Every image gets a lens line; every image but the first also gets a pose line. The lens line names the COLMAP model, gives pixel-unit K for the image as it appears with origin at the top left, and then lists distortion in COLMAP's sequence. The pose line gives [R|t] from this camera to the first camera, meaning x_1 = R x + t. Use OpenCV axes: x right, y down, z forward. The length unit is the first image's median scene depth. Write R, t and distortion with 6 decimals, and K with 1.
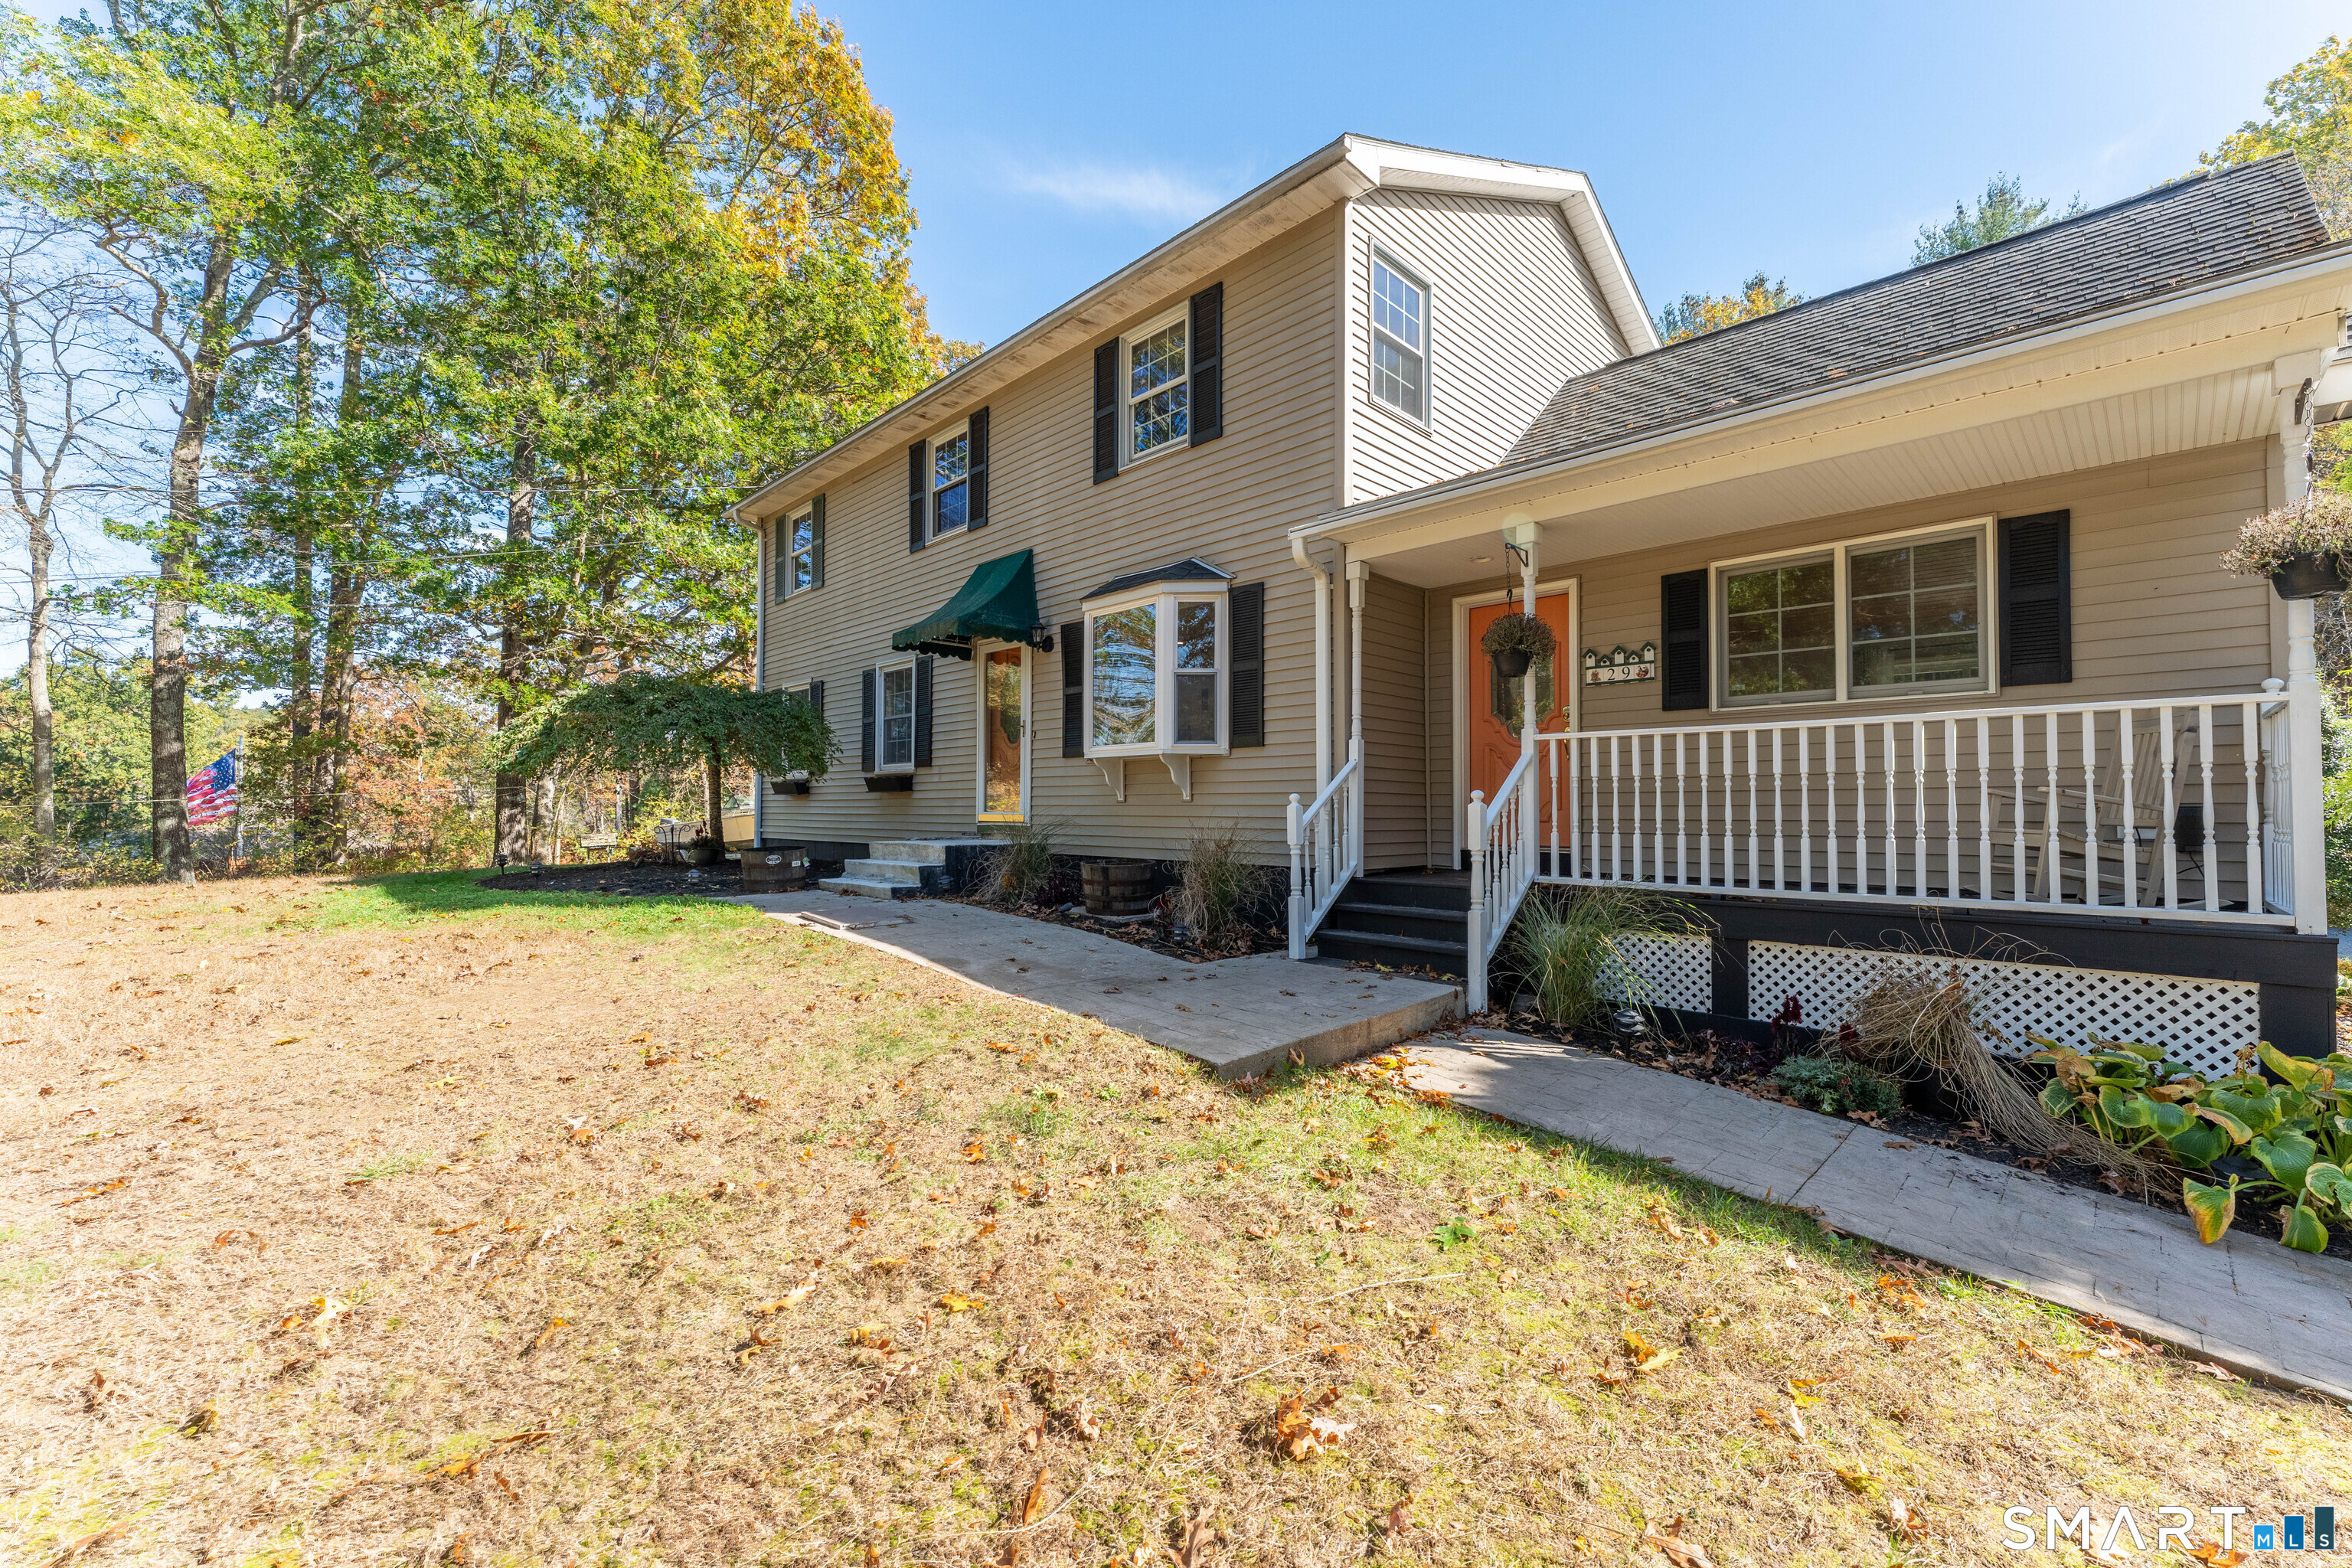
lens RADIAL K [[945.3, 0, 1173.7], [0, 945.3, 787.0], [0, 0, 1]] dist [-0.000795, -0.000390]
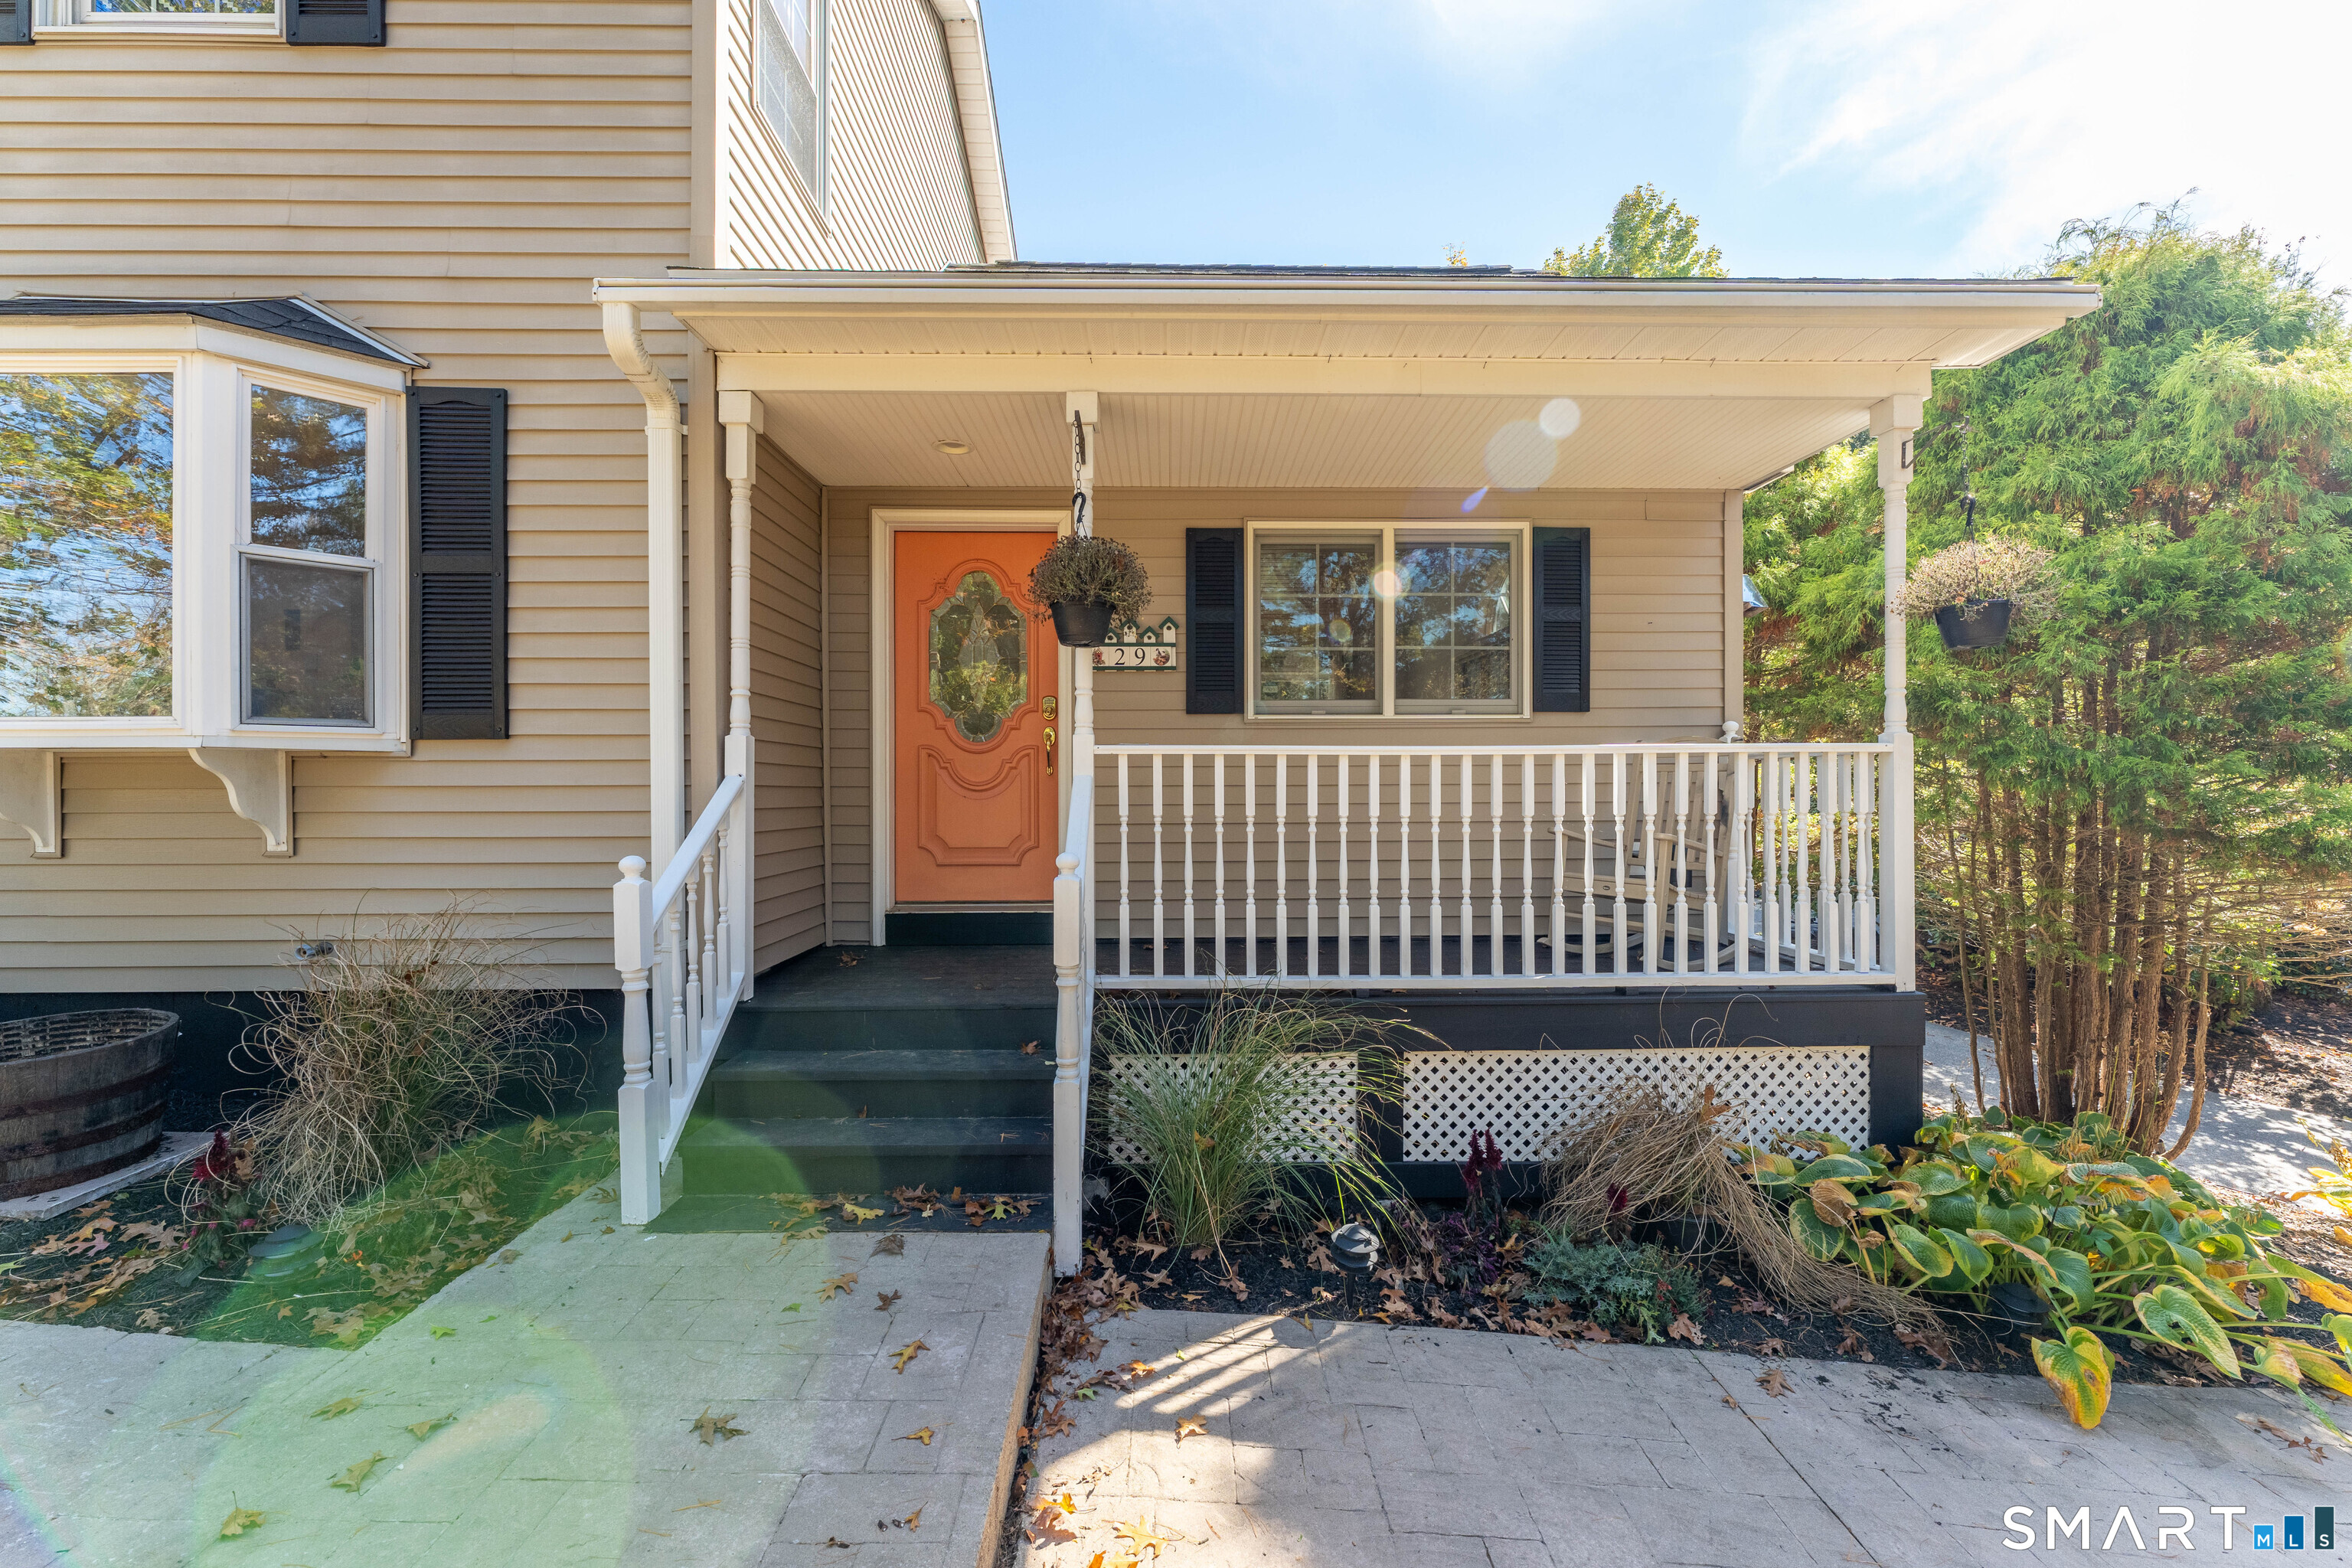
lens RADIAL K [[945.3, 0, 1170.3], [0, 945.3, 788.3], [0, 0, 1]] dist [-0.000795, -0.000390]
pose [[0.691019, -0.005475, 0.722816, -0.019594], [-0.013597, 0.999696, 0.020571, -0.035567], [-0.722709, -0.024043, 0.690735, 0.474646]]
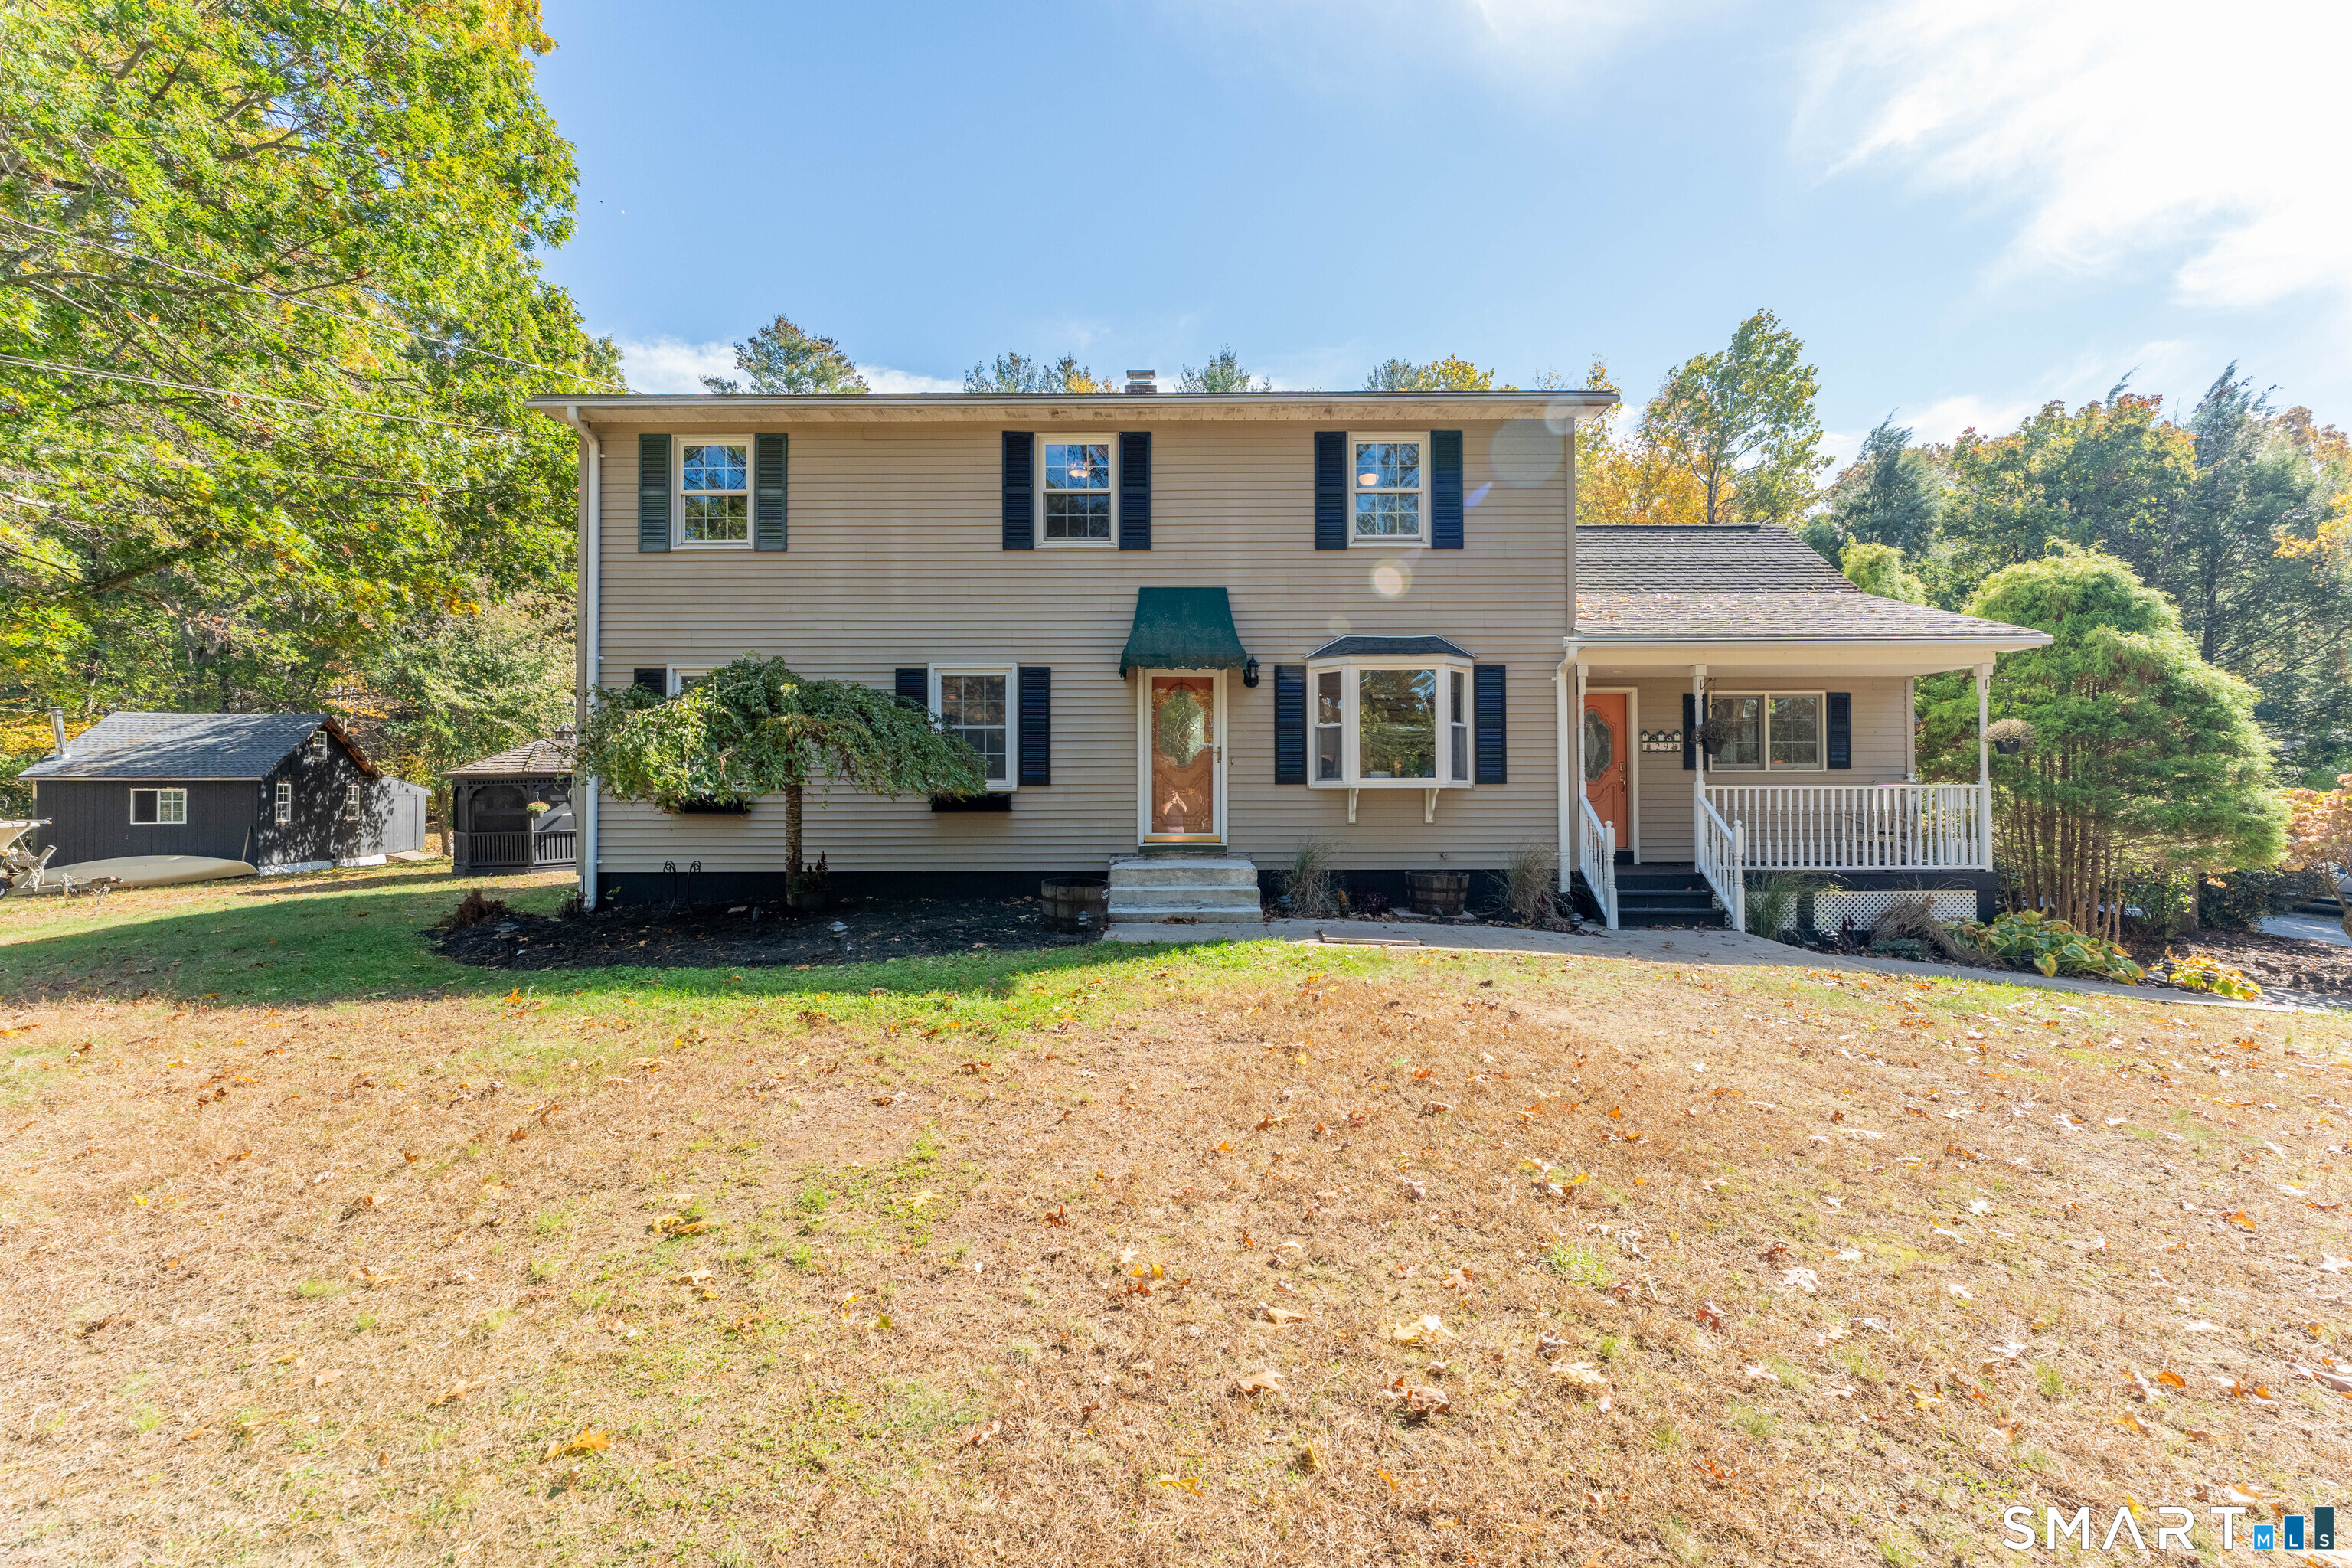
lens RADIAL K [[945.3, 0, 1177.8], [0, 945.3, 781.8], [0, 0, 1]] dist [-0.000795, -0.000390]
pose [[0.703321, 0.004713, 0.710857, -1.350196], [-0.012304, 0.999909, 0.005544, -0.052549], [-0.710766, -0.012645, 0.703315, 0.400394]]
